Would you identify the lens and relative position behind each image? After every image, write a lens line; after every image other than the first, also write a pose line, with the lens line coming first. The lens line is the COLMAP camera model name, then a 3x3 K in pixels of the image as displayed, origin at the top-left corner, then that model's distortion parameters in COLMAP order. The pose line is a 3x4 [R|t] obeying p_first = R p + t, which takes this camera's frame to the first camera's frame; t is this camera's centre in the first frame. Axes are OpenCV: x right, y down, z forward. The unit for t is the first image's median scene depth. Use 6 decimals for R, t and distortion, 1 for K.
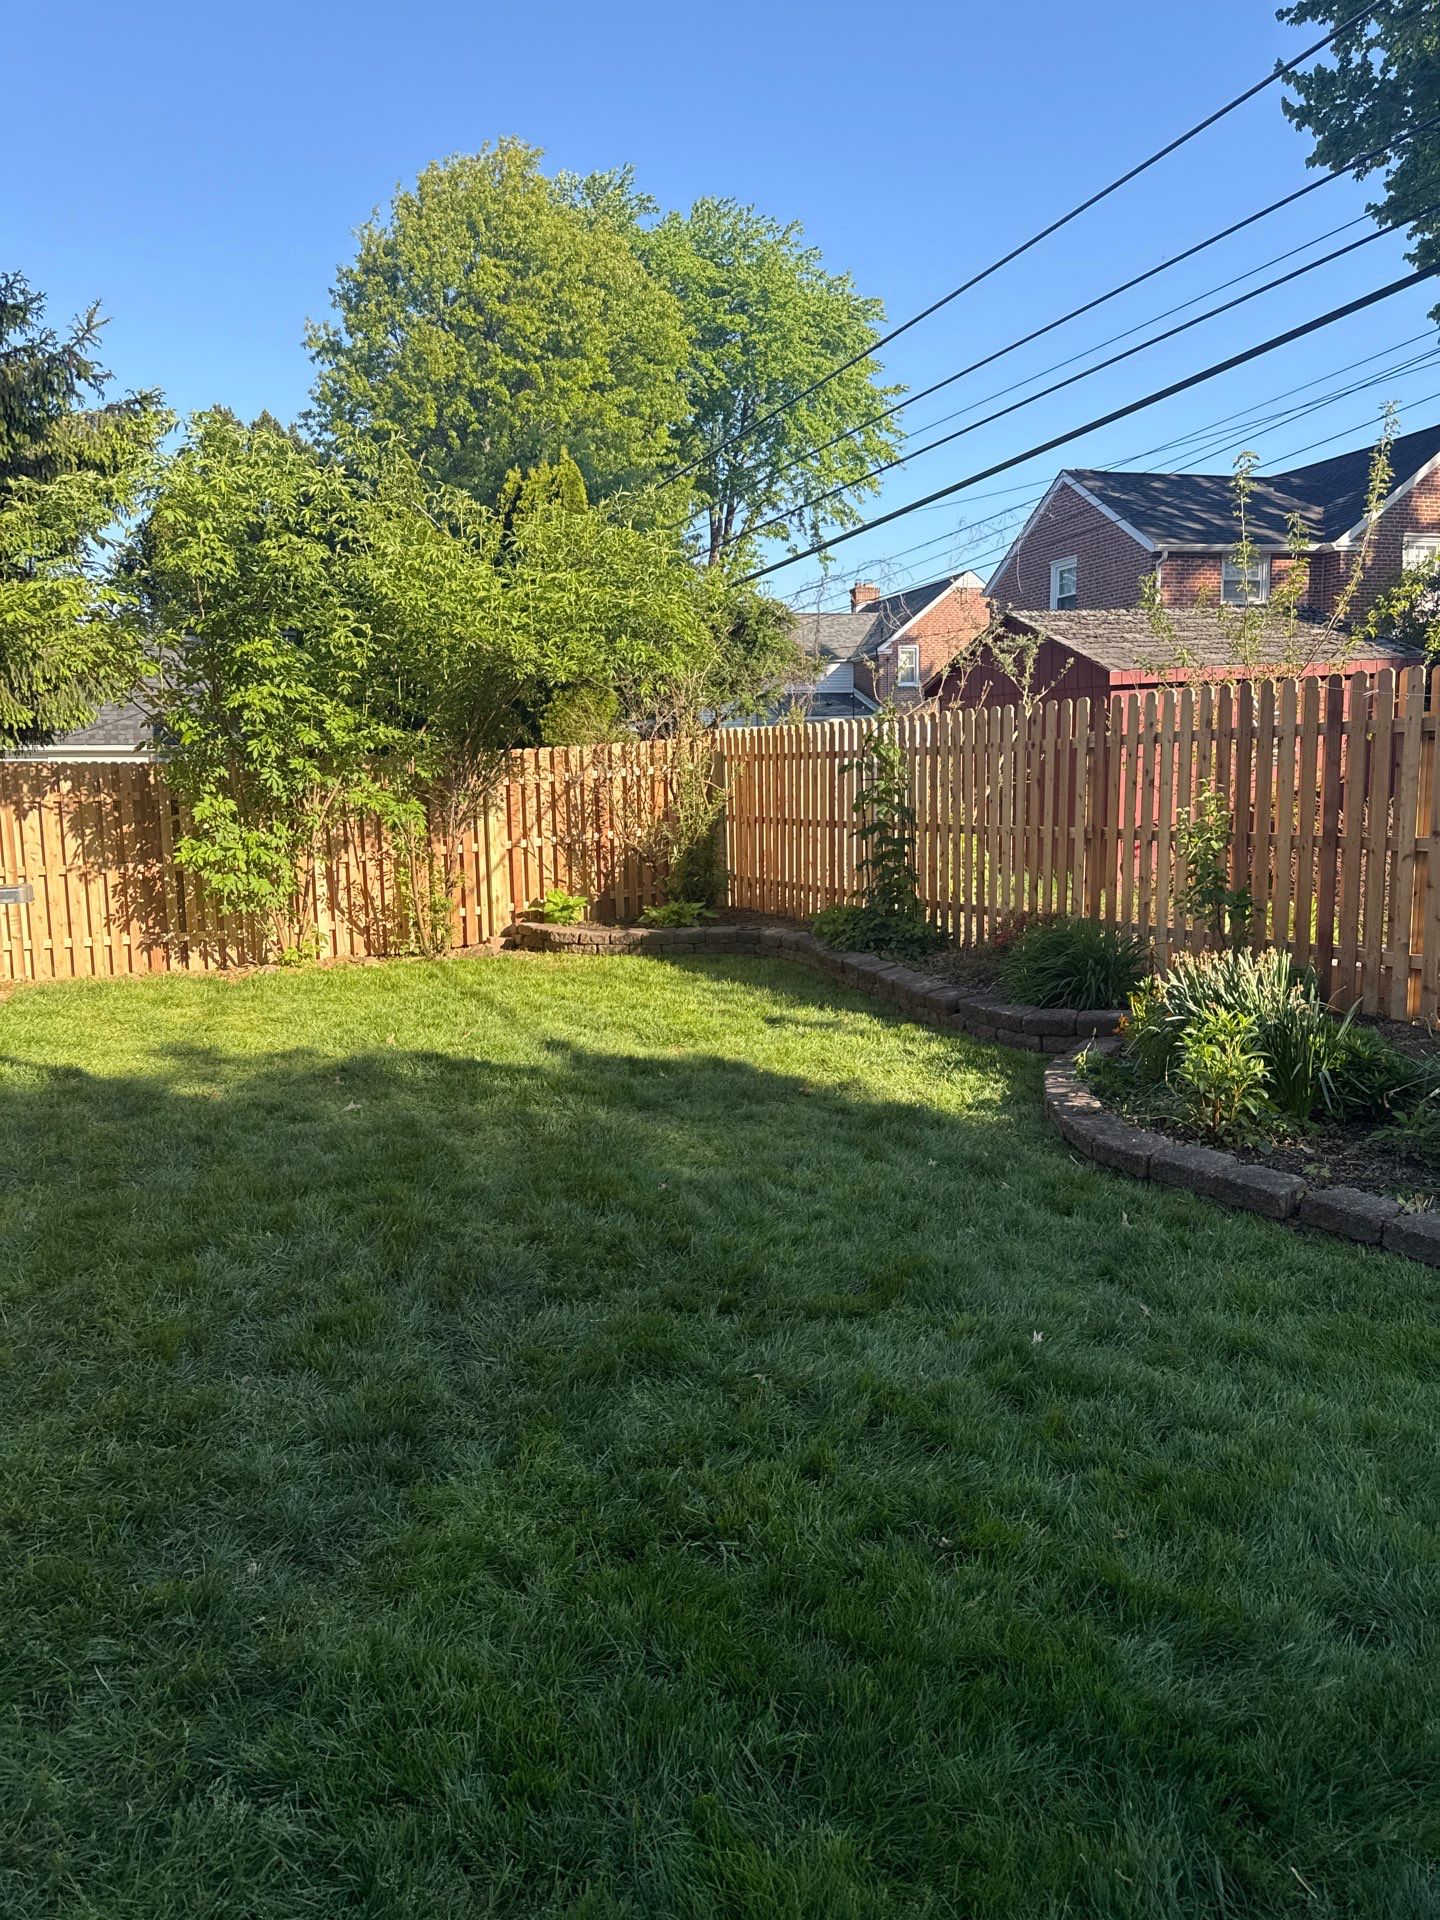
lens RADIAL K [[1356.3, 0, 719.2], [0, 1356.3, 969.3], [0, 0, 1]] dist [0.061230, -0.079438]
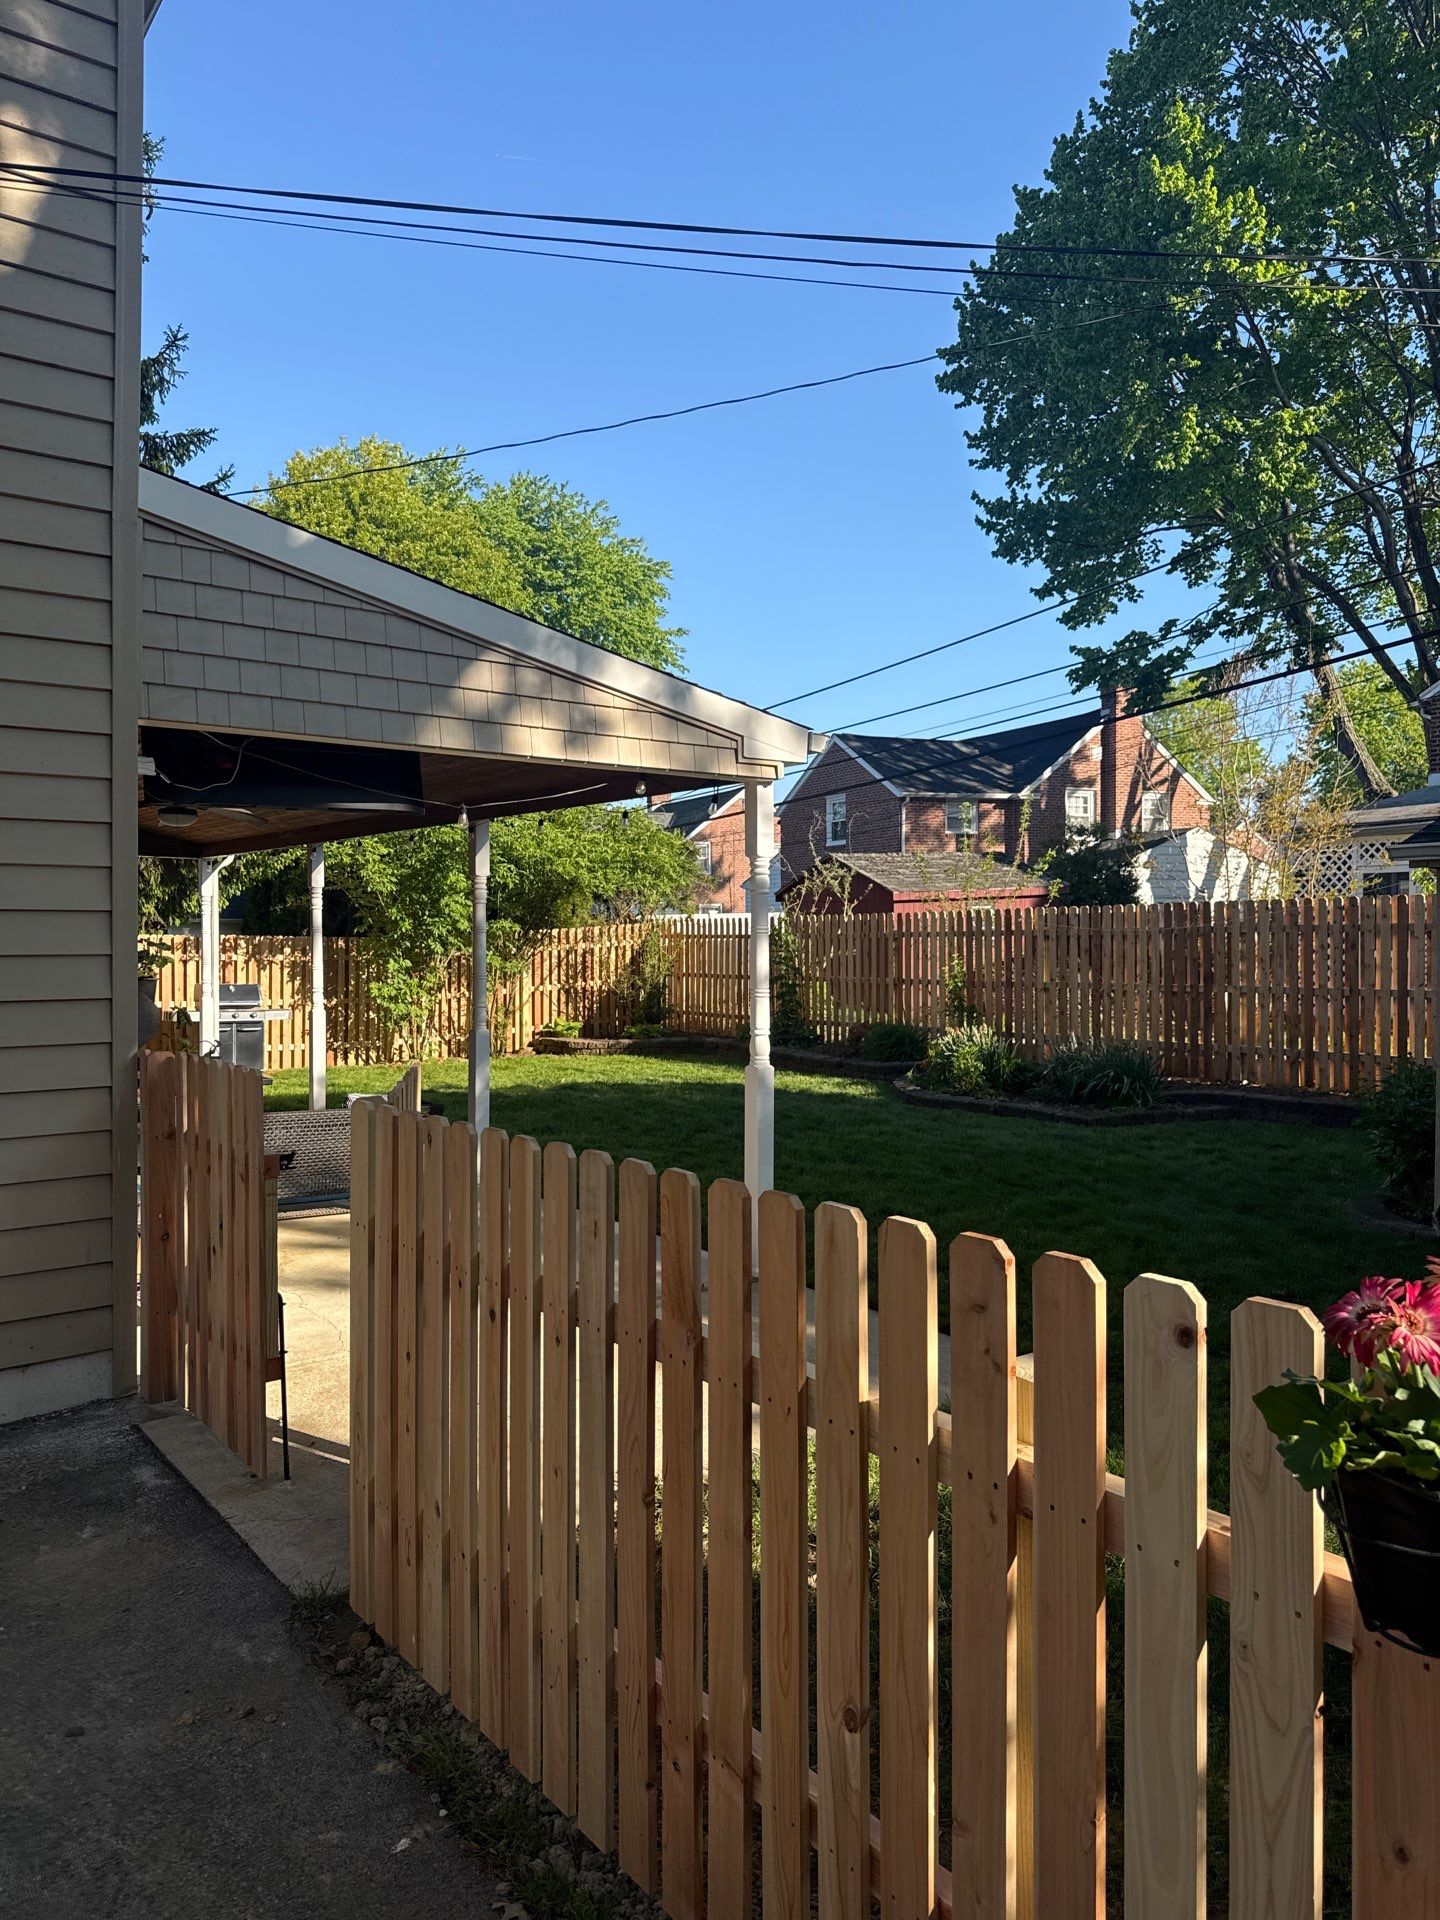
lens RADIAL K [[1356.3, 0, 717.6], [0, 1356.3, 941.9], [0, 0, 1]] dist [0.061230, -0.079438]
pose [[0.982694, 0.013194, 0.184765, -0.293463], [0.012944, 0.990131, -0.139547, 0.096798], [-0.184782, 0.139524, 0.972825, -0.735589]]
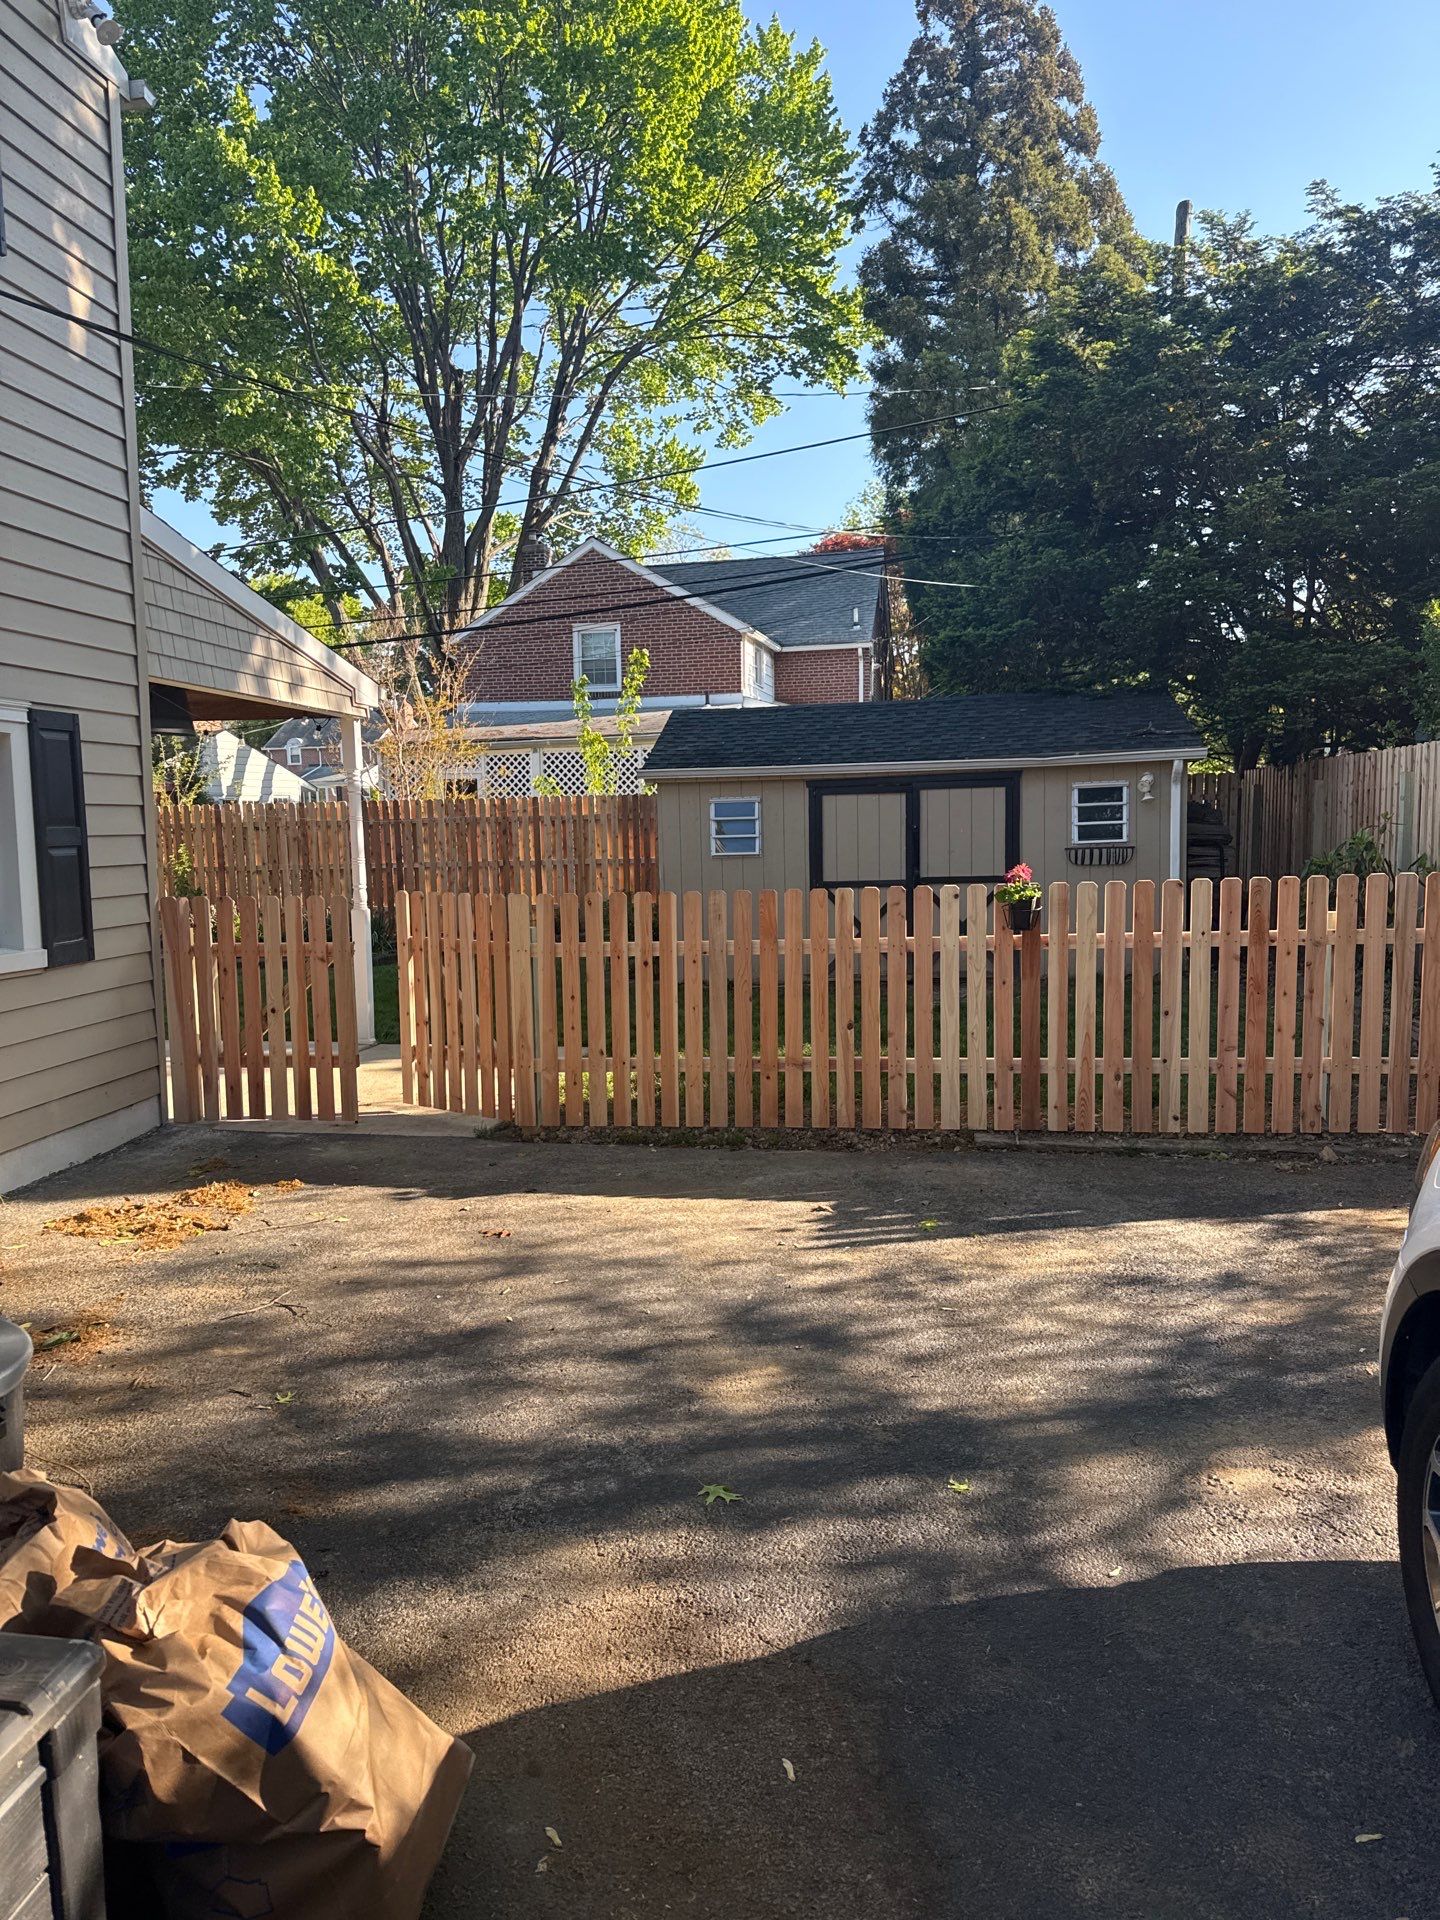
lens RADIAL K [[1356.3, 0, 706.3], [0, 1356.3, 968.8], [0, 0, 1]] dist [0.061230, -0.079438]
pose [[0.574865, -0.078263, 0.814497, -0.823412], [0.122356, 0.992445, 0.009004, 0.131951], [-0.809048, 0.094482, 0.580098, -0.878148]]
